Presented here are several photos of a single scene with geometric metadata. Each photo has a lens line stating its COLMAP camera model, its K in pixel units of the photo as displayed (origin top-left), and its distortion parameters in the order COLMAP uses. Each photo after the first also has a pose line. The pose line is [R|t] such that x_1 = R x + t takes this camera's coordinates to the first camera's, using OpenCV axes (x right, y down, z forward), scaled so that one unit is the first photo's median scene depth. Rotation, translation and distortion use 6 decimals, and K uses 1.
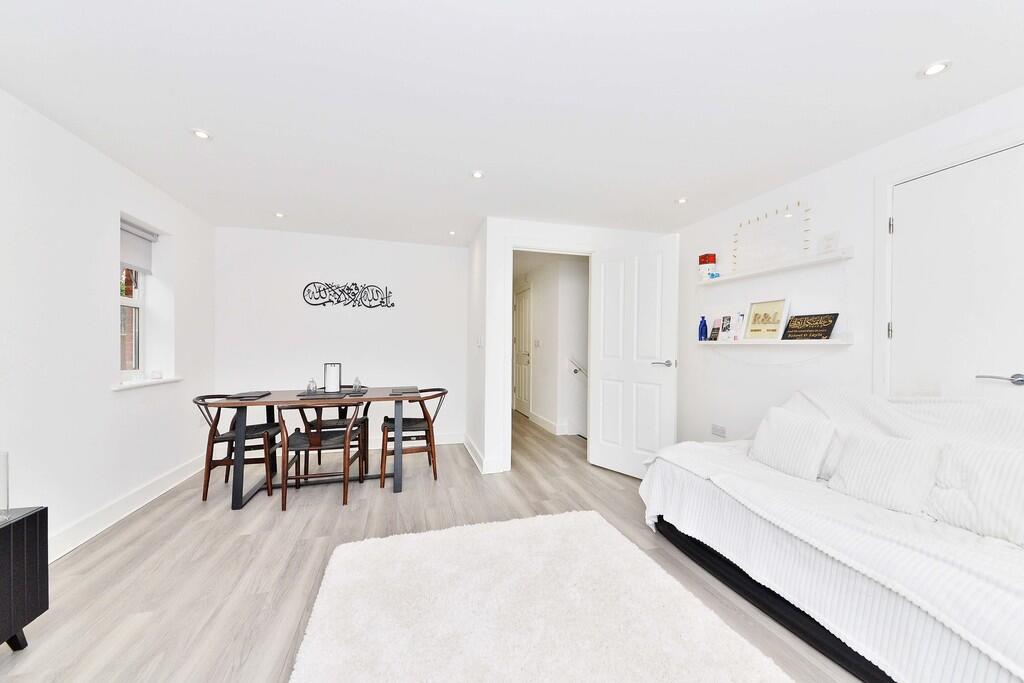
lens RADIAL K [[363.5, 0, 520.1], [0, 363.5, 347.2], [0, 0, 1]] dist [-0.001111, -0.000507]
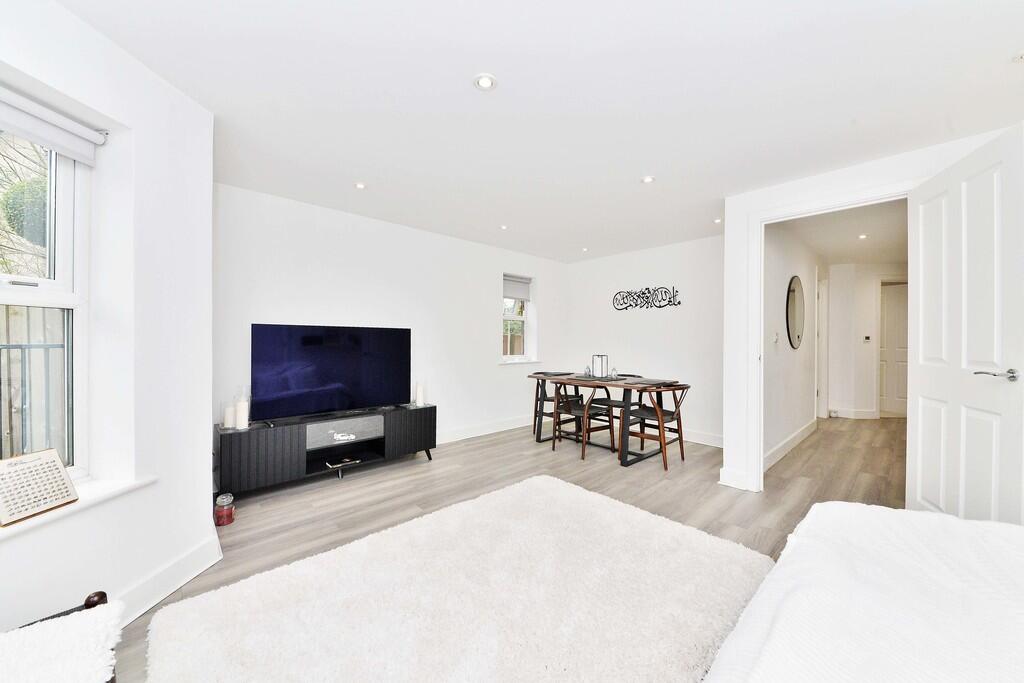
lens RADIAL K [[363.5, 0, 513.6], [0, 363.5, 341.0], [0, 0, 1]] dist [-0.001111, -0.000507]
pose [[0.443287, -0.003484, -0.896373, 0.513295], [-0.004677, 0.999970, -0.006200, 0.002660], [0.896367, 0.006940, 0.443258, 0.142425]]
